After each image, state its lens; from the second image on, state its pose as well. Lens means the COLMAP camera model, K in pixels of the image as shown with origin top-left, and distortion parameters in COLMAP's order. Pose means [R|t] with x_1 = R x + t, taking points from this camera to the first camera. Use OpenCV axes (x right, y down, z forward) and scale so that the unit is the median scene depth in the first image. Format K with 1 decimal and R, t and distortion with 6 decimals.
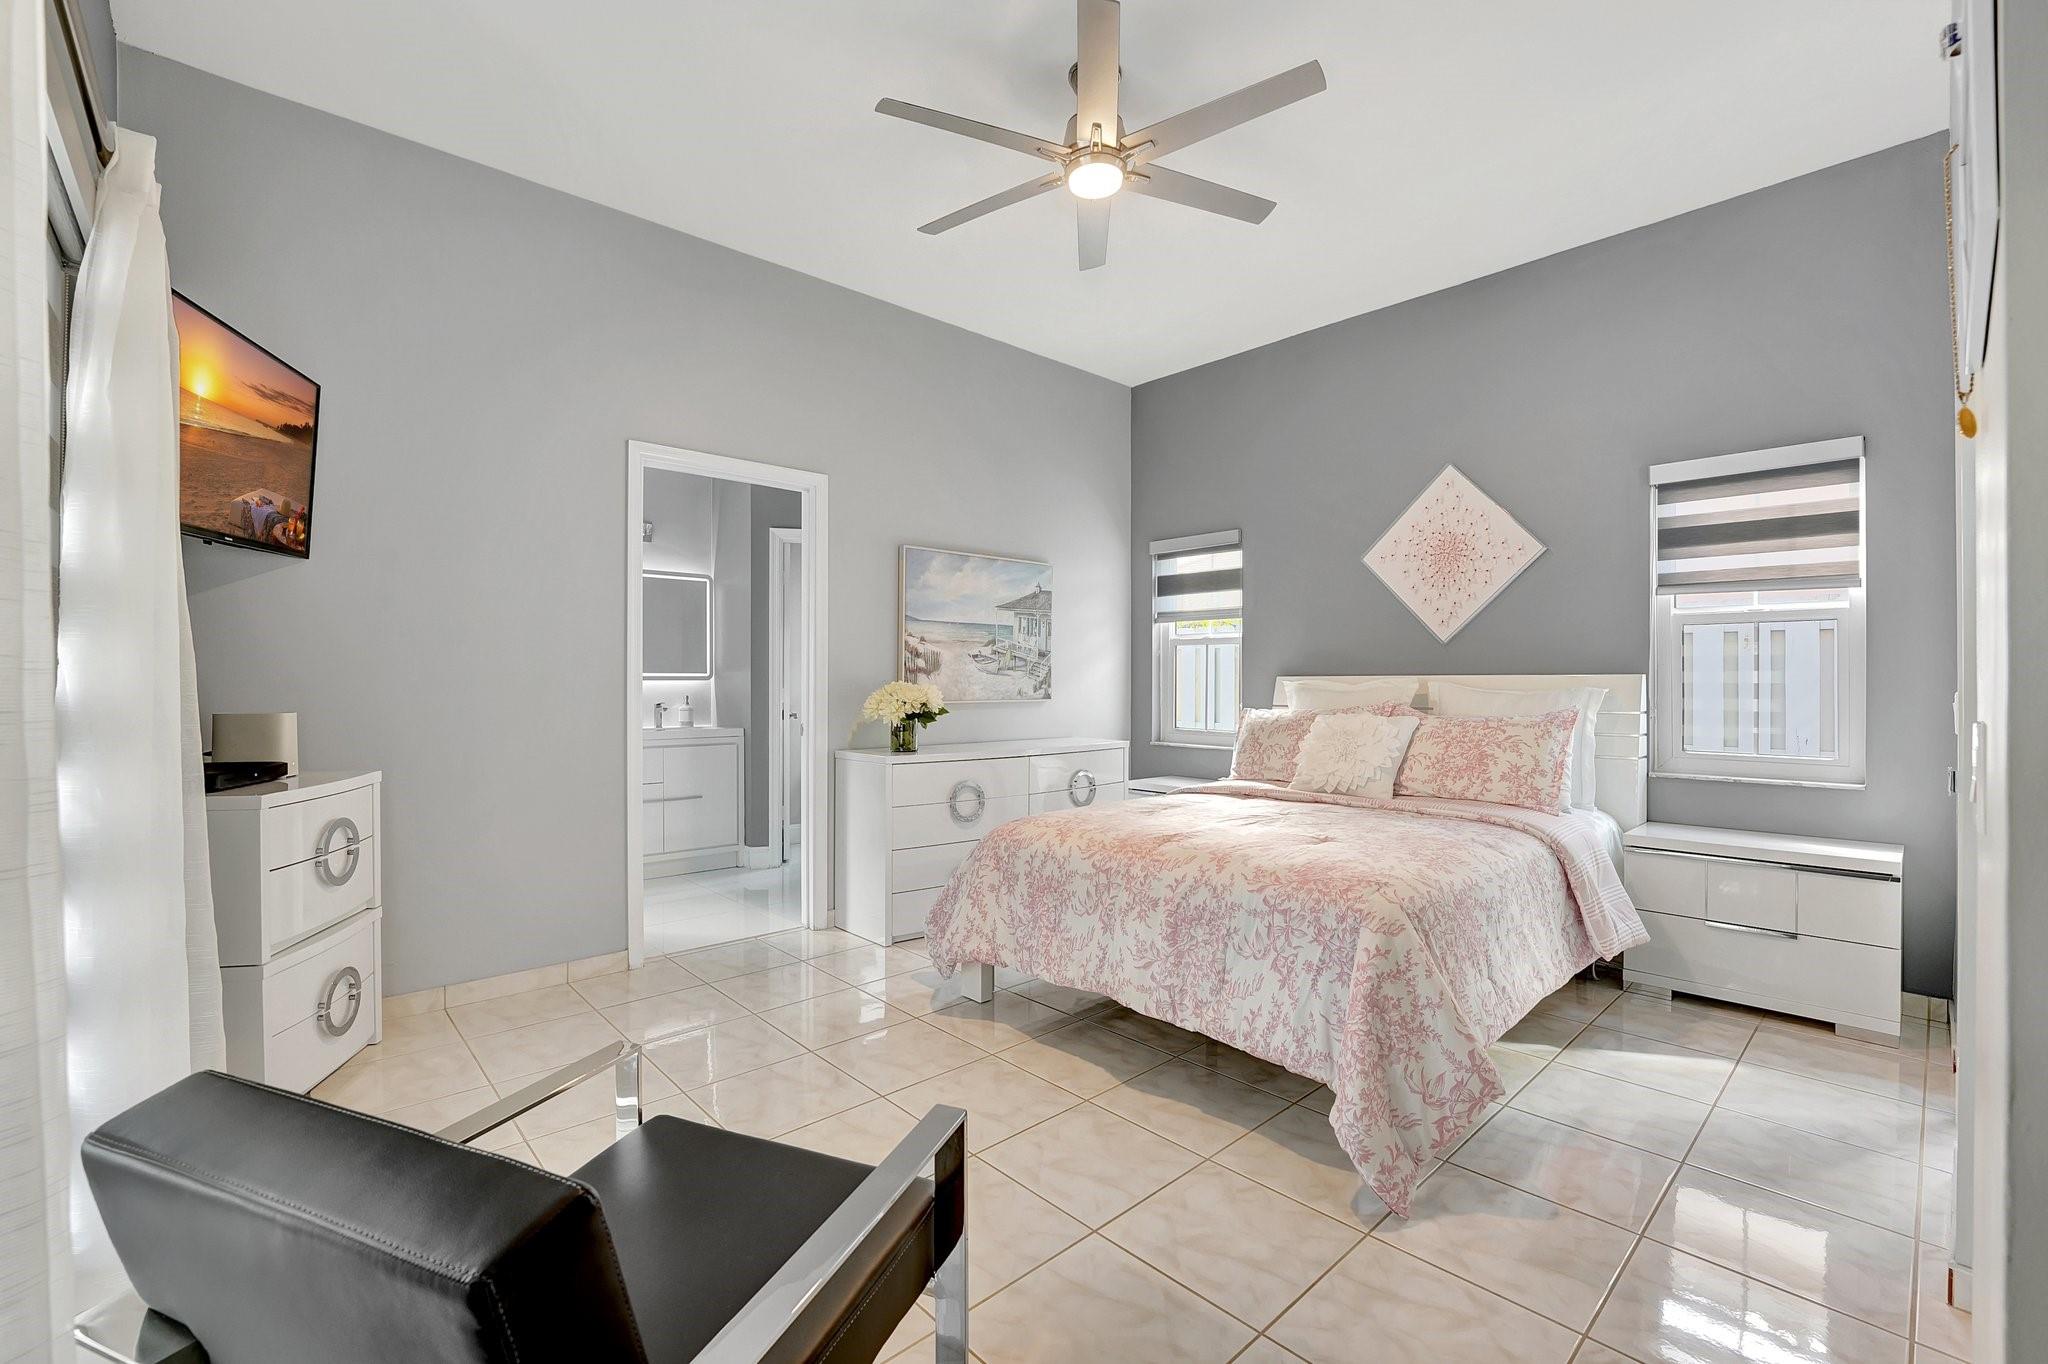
lens RADIAL K [[891.5, 0, 1058.2], [0, 891.5, 686.3], [0, 0, 1]] dist [-0.014468, 0.000406]
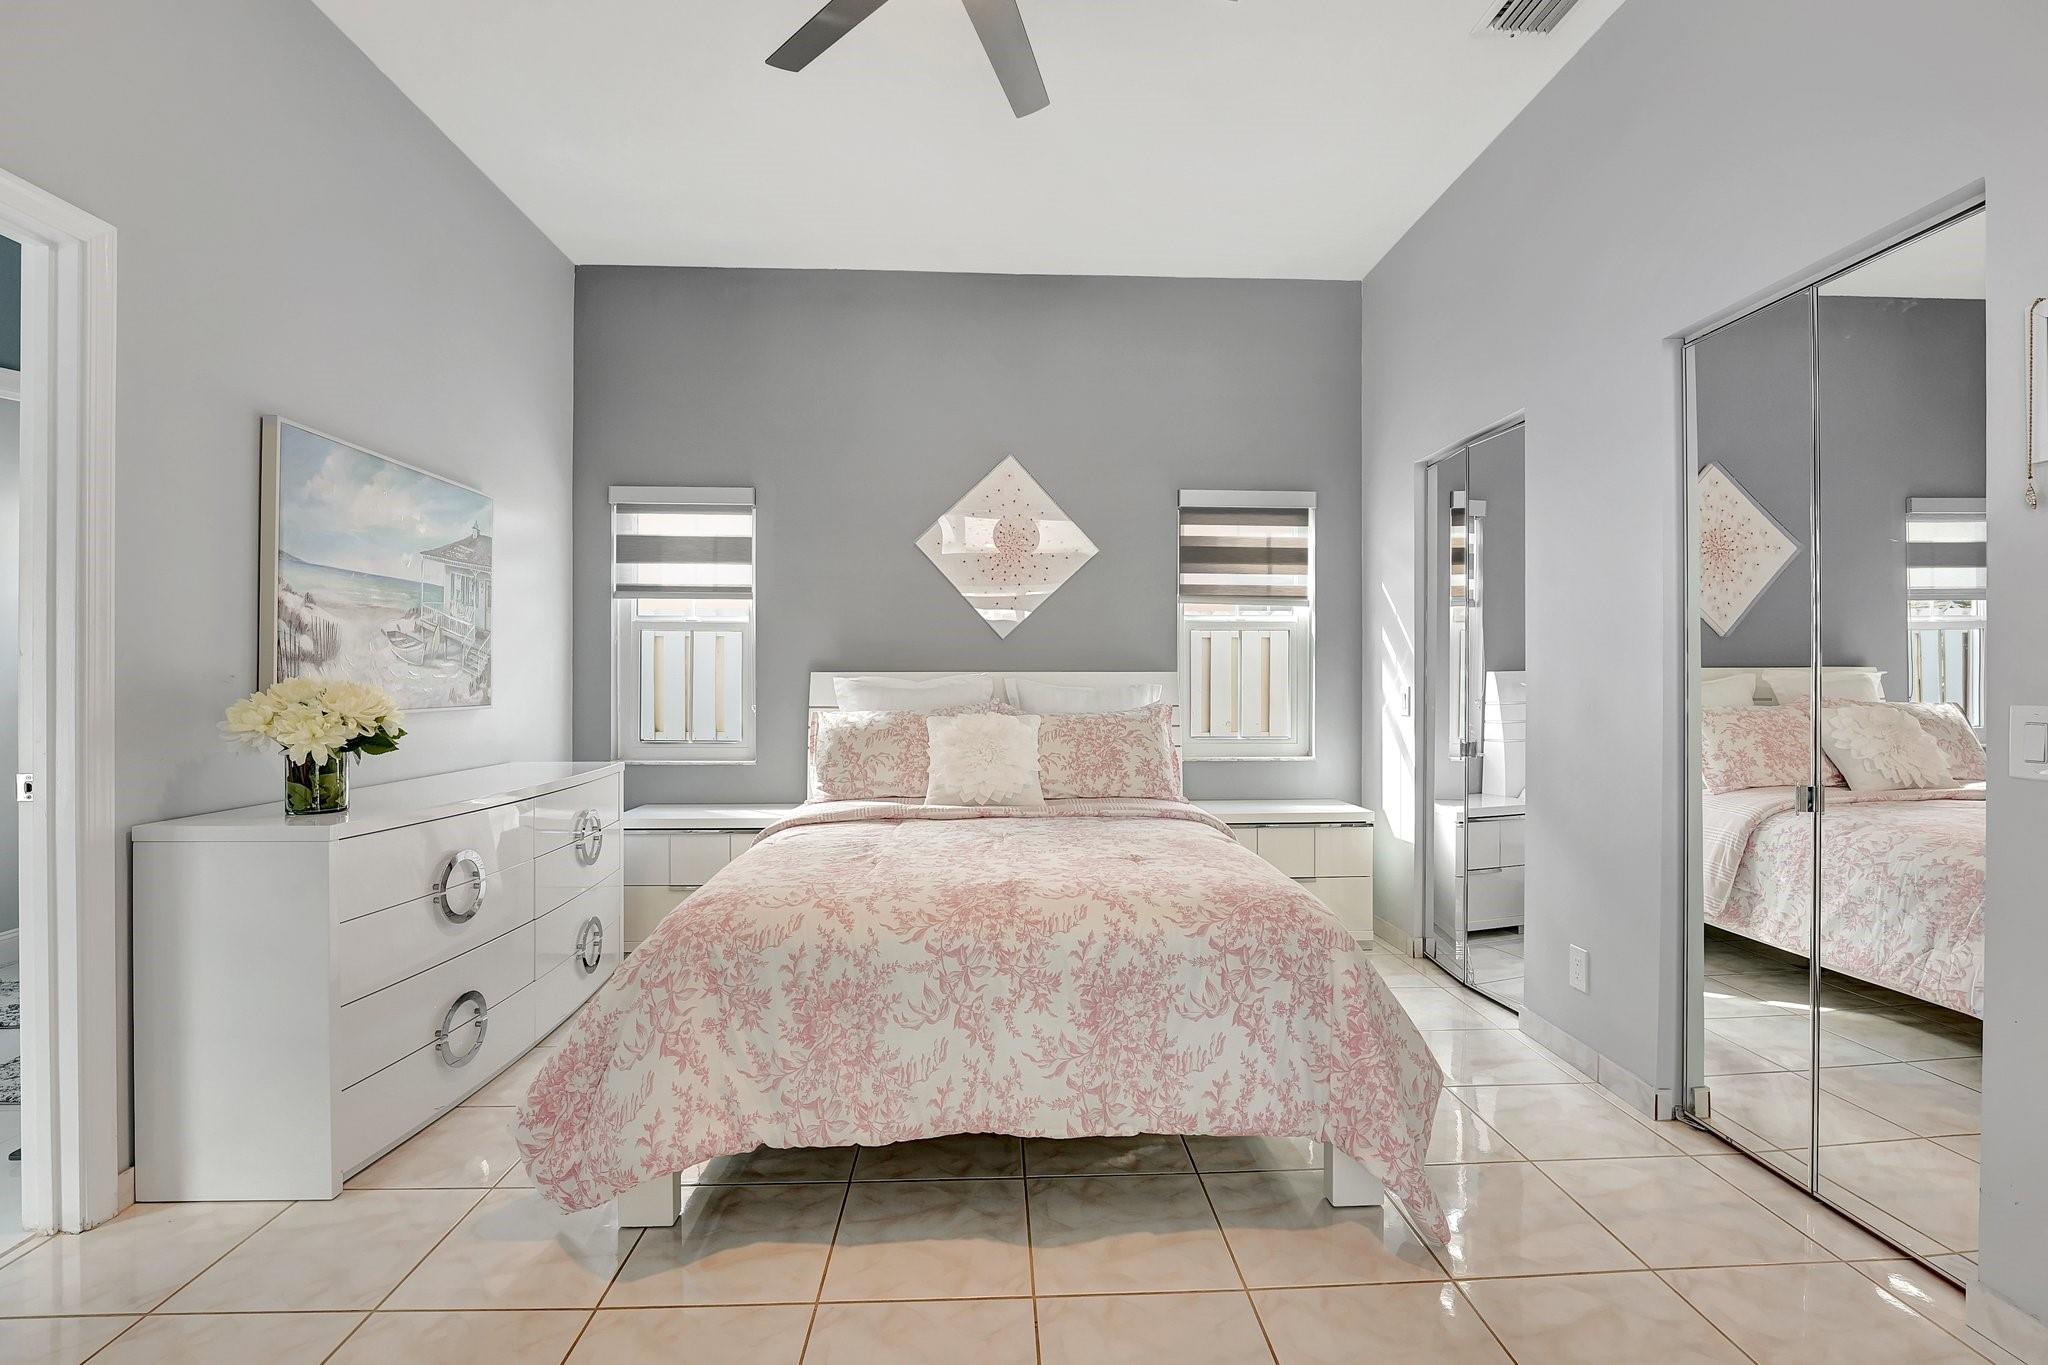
lens RADIAL K [[891.5, 0, 1031.7], [0, 891.5, 691.3], [0, 0, 1]] dist [-0.014468, 0.000406]
pose [[0.651098, -0.010669, 0.758919, -0.315805], [0.004630, 0.999938, 0.010085, -0.000743], [-0.758980, -0.003053, 0.651107, 0.376020]]
